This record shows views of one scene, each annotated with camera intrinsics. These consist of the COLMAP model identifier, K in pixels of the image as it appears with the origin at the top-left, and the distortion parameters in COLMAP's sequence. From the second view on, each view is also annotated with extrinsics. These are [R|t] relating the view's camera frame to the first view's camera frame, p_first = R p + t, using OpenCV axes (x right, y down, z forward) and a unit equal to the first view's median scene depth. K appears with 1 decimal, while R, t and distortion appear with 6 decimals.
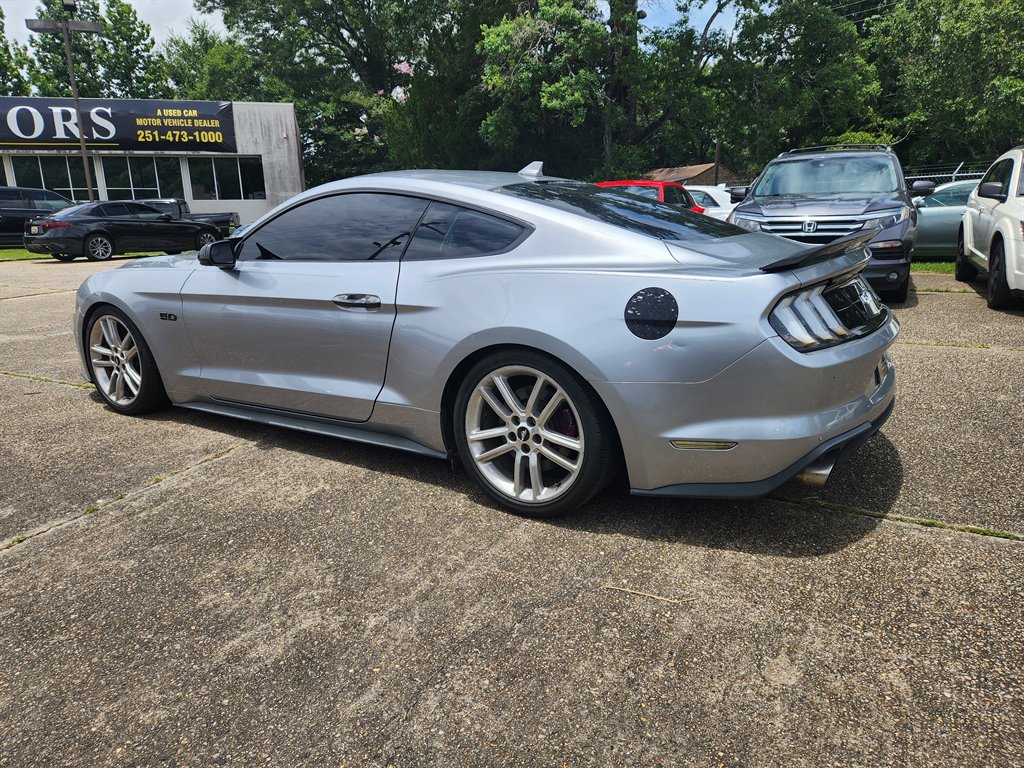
lens RADIAL K [[693.7, 0, 512.3], [0, 693.7, 385.4], [0, 0, 1]] dist [0.050490, -0.042194]
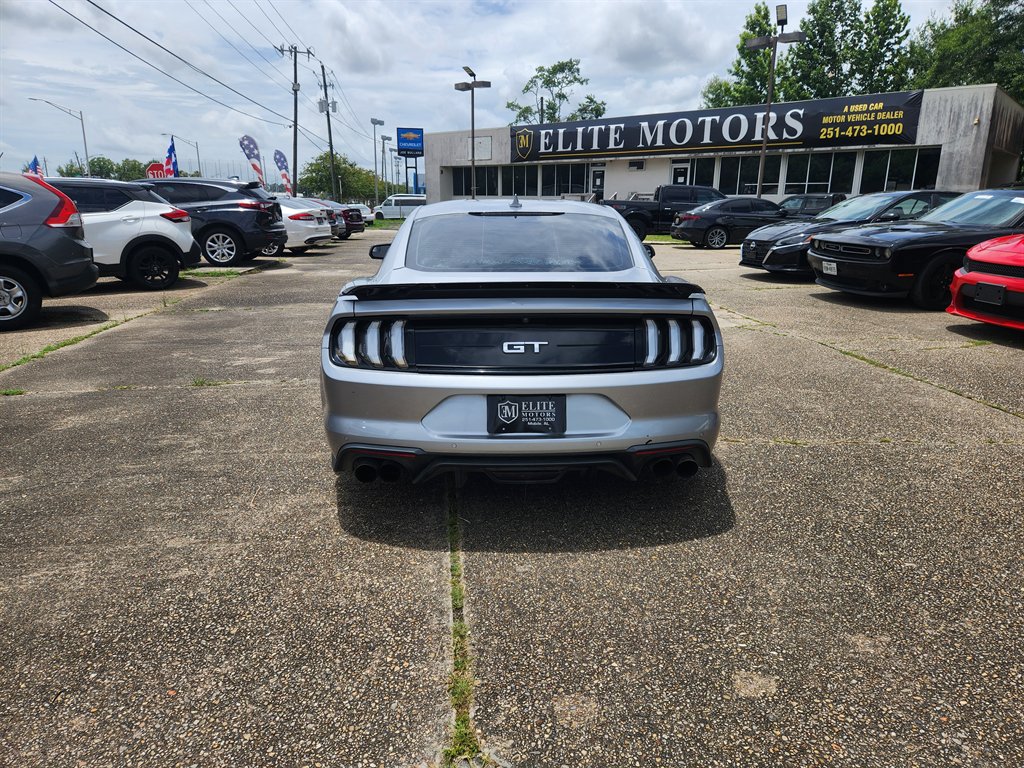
lens RADIAL K [[693.7, 0, 510.6], [0, 693.7, 385.4], [0, 0, 1]] dist [0.050490, -0.042194]
pose [[0.550822, 0.230694, -0.802107, 0.143761], [-0.218668, 0.967360, 0.128059, -0.021203], [0.805469, 0.104857, 0.583288, 0.047420]]
